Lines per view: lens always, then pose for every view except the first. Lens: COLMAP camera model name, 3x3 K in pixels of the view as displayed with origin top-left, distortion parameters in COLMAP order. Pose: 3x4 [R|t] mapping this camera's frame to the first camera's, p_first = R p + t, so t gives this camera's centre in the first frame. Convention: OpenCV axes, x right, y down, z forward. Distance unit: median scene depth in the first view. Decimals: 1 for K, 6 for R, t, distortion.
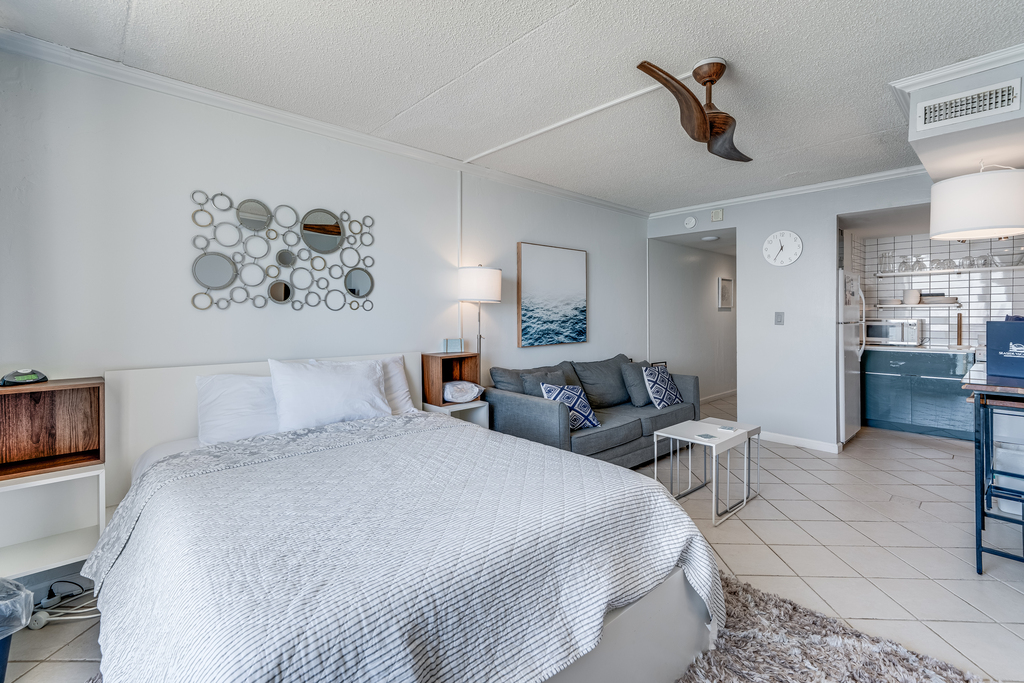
lens RADIAL K [[467.9, 0, 503.8], [0, 467.9, 313.8], [0, 0, 1]] dist [0.000261, 0.000294]
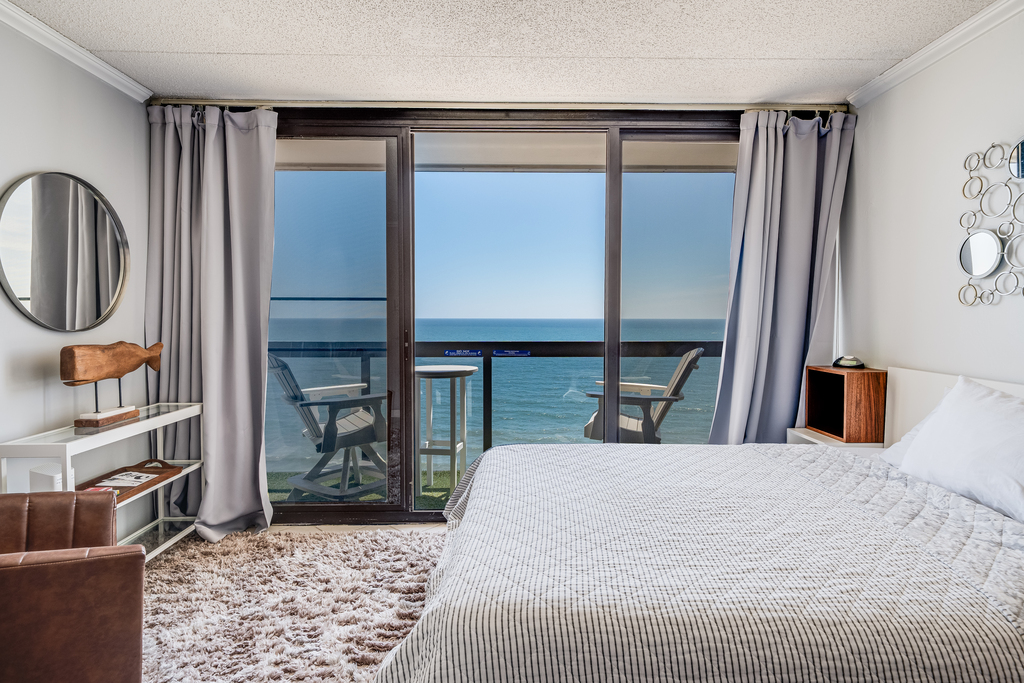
lens RADIAL K [[529.2, 0, 517.7], [0, 529.2, 333.8], [0, 0, 1]] dist [0.018364, 0.000168]
pose [[-0.657769, 0.028329, -0.752686, 0.400339], [0.004394, 0.999420, 0.033775, 0.003196], [0.753207, 0.018909, -0.657512, 0.773492]]
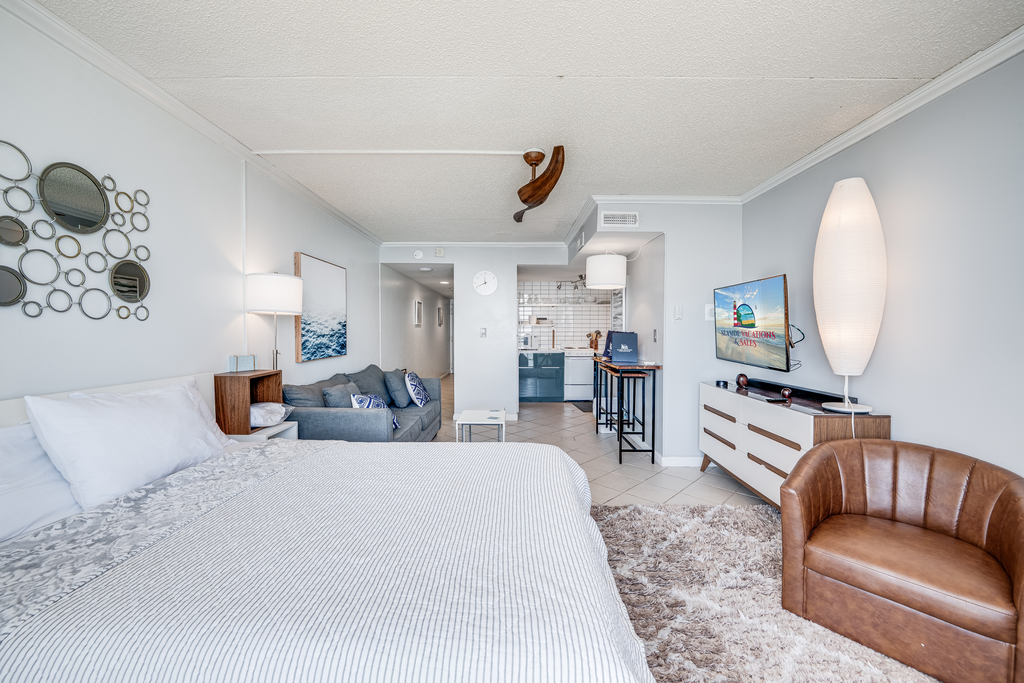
lens RADIAL K [[409.7, 0, 514.1], [0, 409.7, 338.1], [0, 0, 1]] dist [-0.007672, 0.000003]
pose [[0.671110, -0.009005, 0.741303, -0.351989], [-0.005432, 0.999840, 0.017063, 0.006579], [-0.741338, -0.015478, 0.670954, 0.135735]]
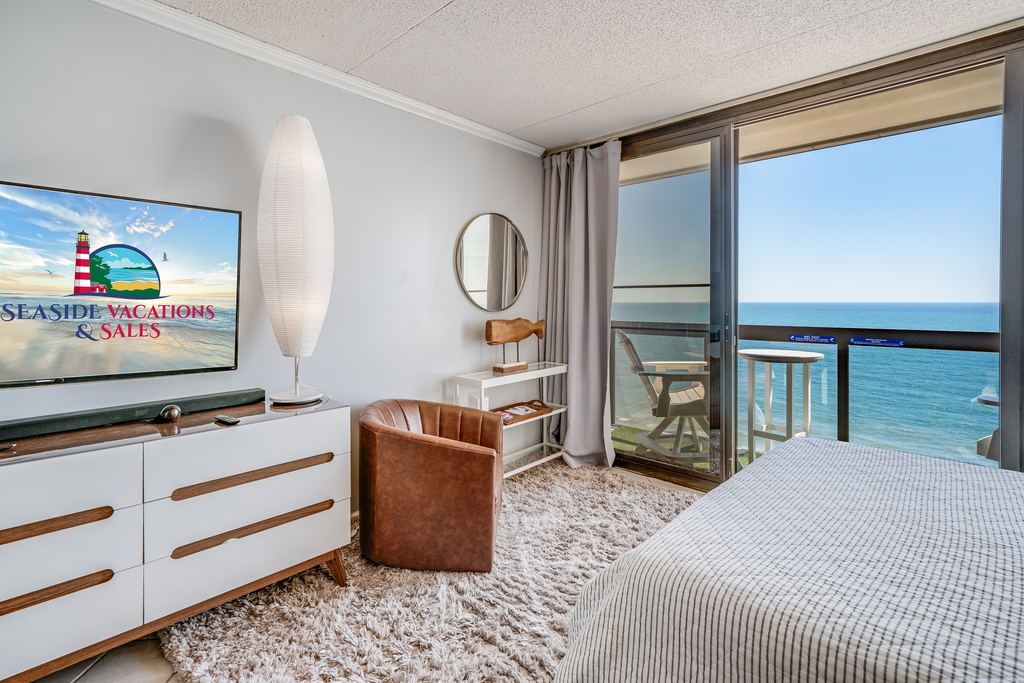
lens RADIAL K [[471.6, 0, 520.2], [0, 471.6, 303.8], [0, 0, 1]] dist [0.009804, 0.000661]
pose [[-0.995090, 0.006697, -0.098745, 0.298741], [0.006388, 0.999974, 0.003438, 0.003201], [0.098766, 0.002790, -0.995107, 0.856077]]
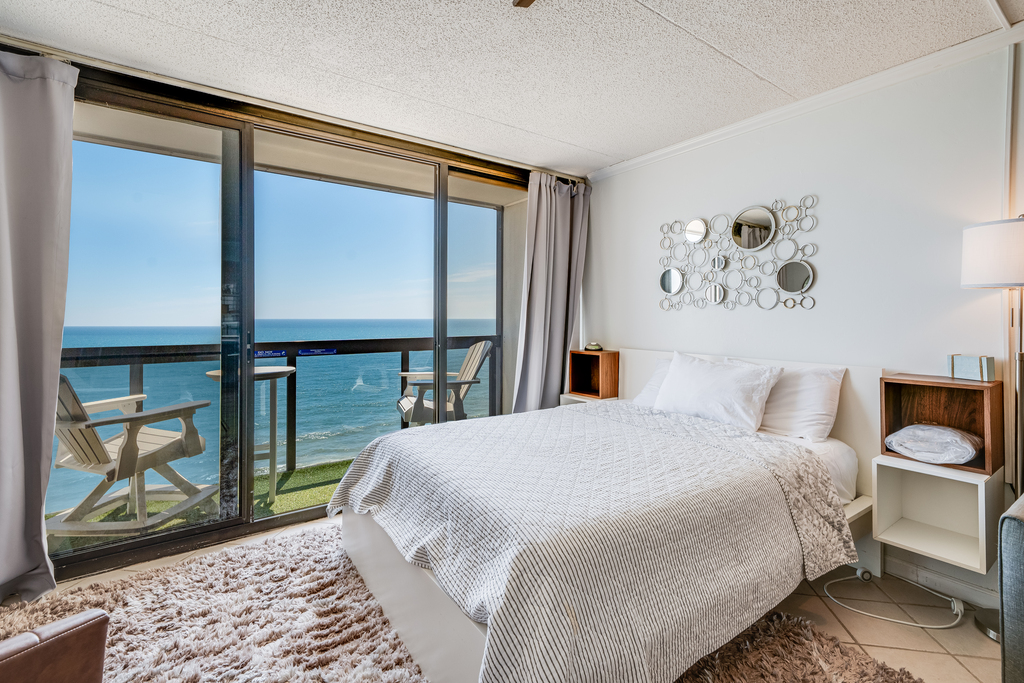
lens RADIAL K [[460.0, 0, 520.1], [0, 460.0, 315.6], [0, 0, 1]] dist [0.014064, 0.000396]
pose [[-0.113385, 0.001125, -0.993550, 0.552803], [0.003667, 0.999993, 0.000714, 0.002179], [0.993544, -0.003562, -0.113389, 0.553907]]
